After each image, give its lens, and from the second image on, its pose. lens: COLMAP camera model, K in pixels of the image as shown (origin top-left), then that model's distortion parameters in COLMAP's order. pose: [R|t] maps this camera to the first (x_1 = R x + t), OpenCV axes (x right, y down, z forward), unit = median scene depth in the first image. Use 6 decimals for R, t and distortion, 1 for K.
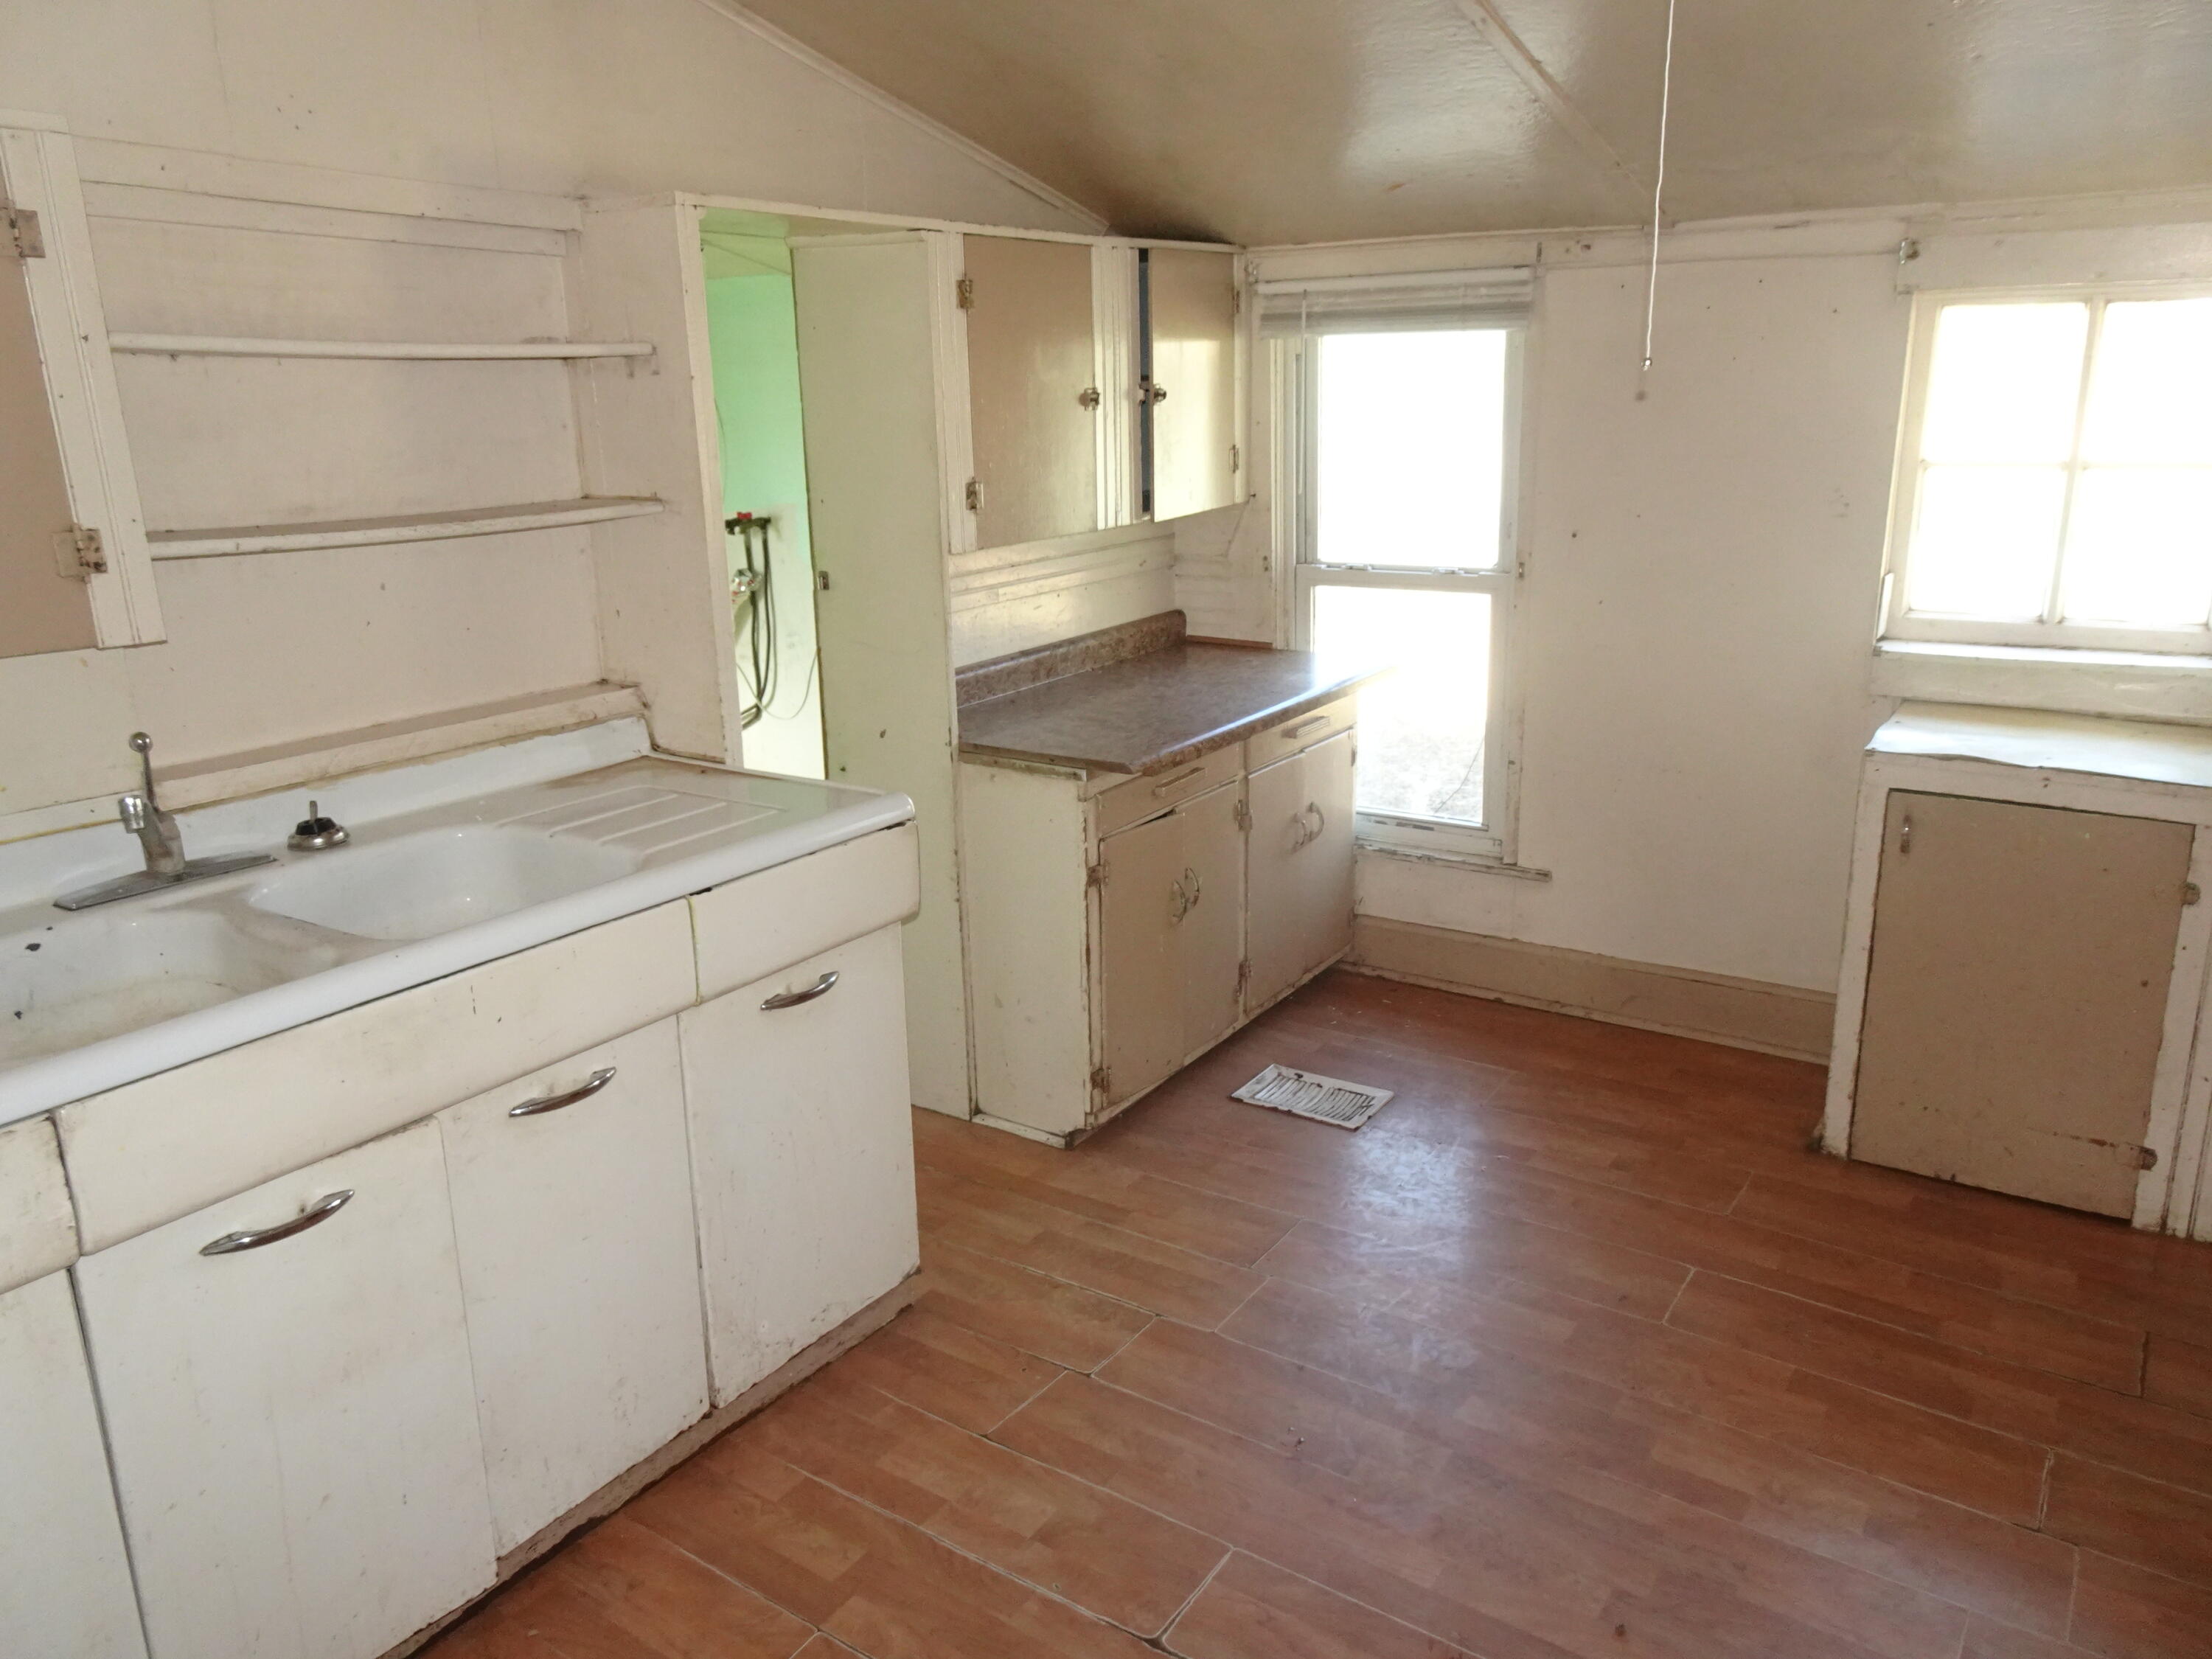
lens RADIAL K [[1556.6, 0, 1107.7], [0, 1556.6, 764.2], [0, 0, 1]] dist [0.001456, 0.000162]
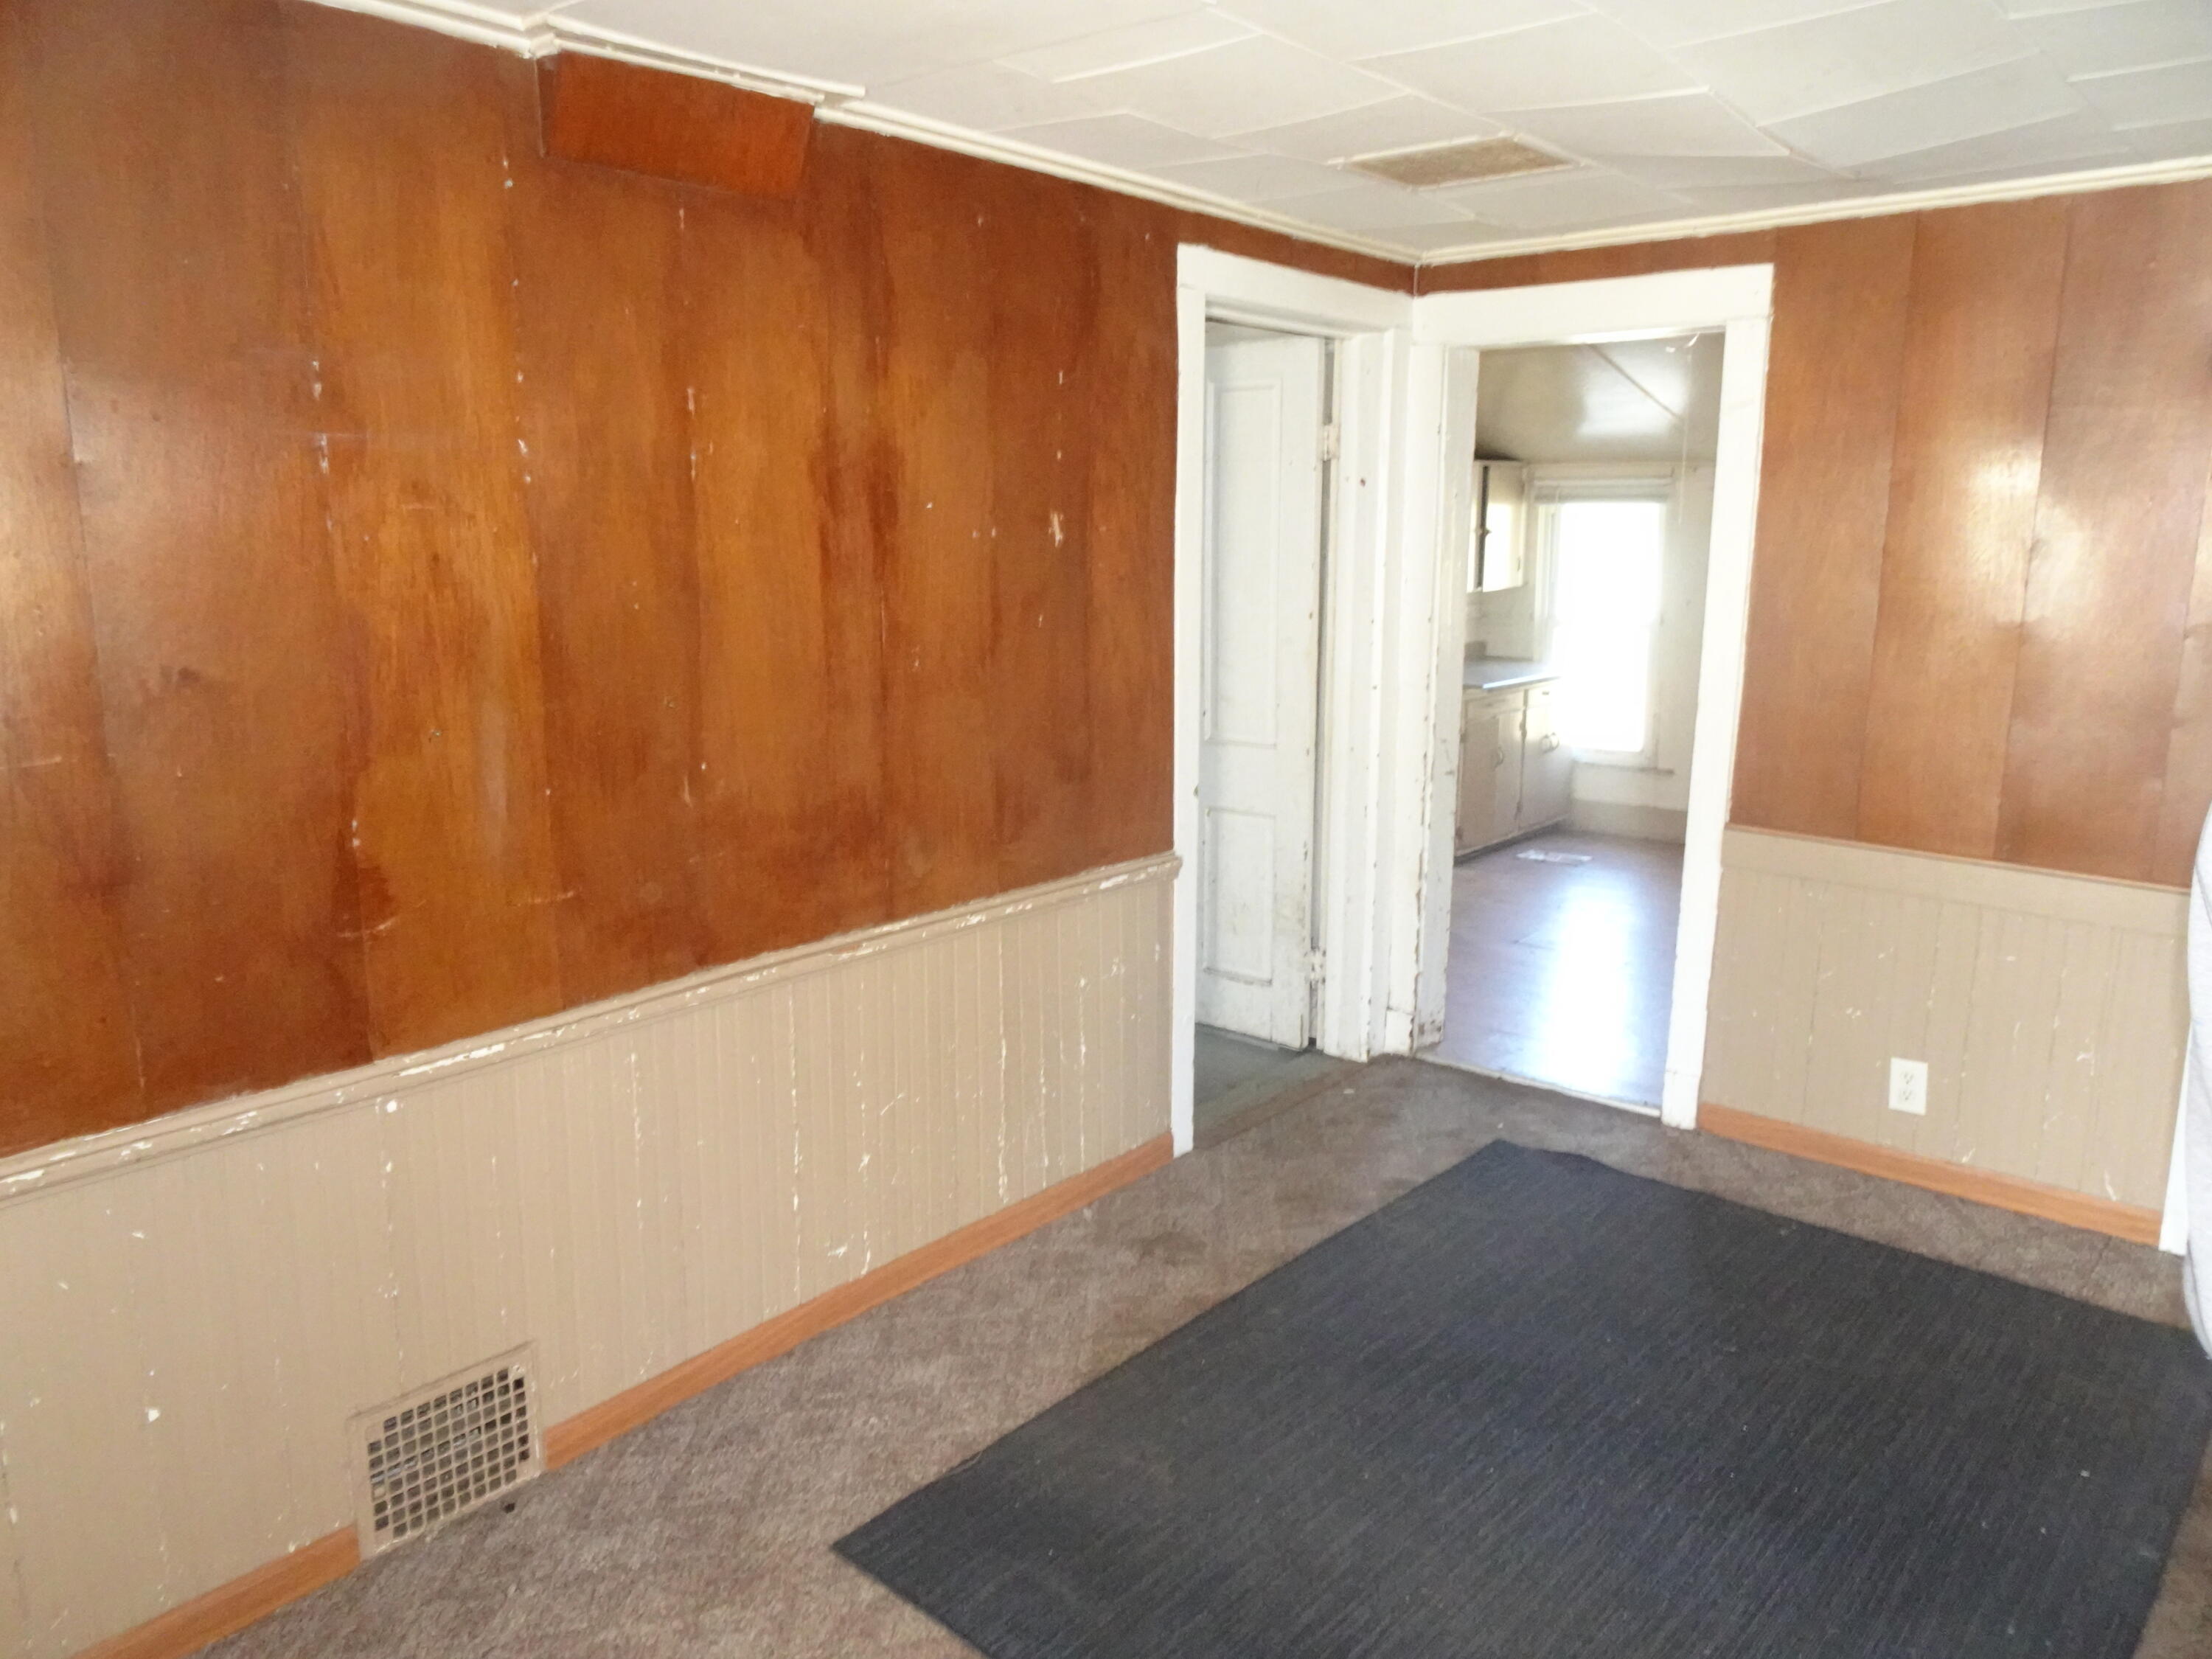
lens RADIAL K [[1547.8, 0, 1106.0], [0, 1547.8, 829.5], [0, 0, 1]] dist [-0.002102, -0.000461]
pose [[0.994083, 0.037012, -0.102123, -0.262072], [-0.042657, 0.997648, -0.053652, 0.313017], [0.099897, 0.057691, 0.993324, -1.162086]]
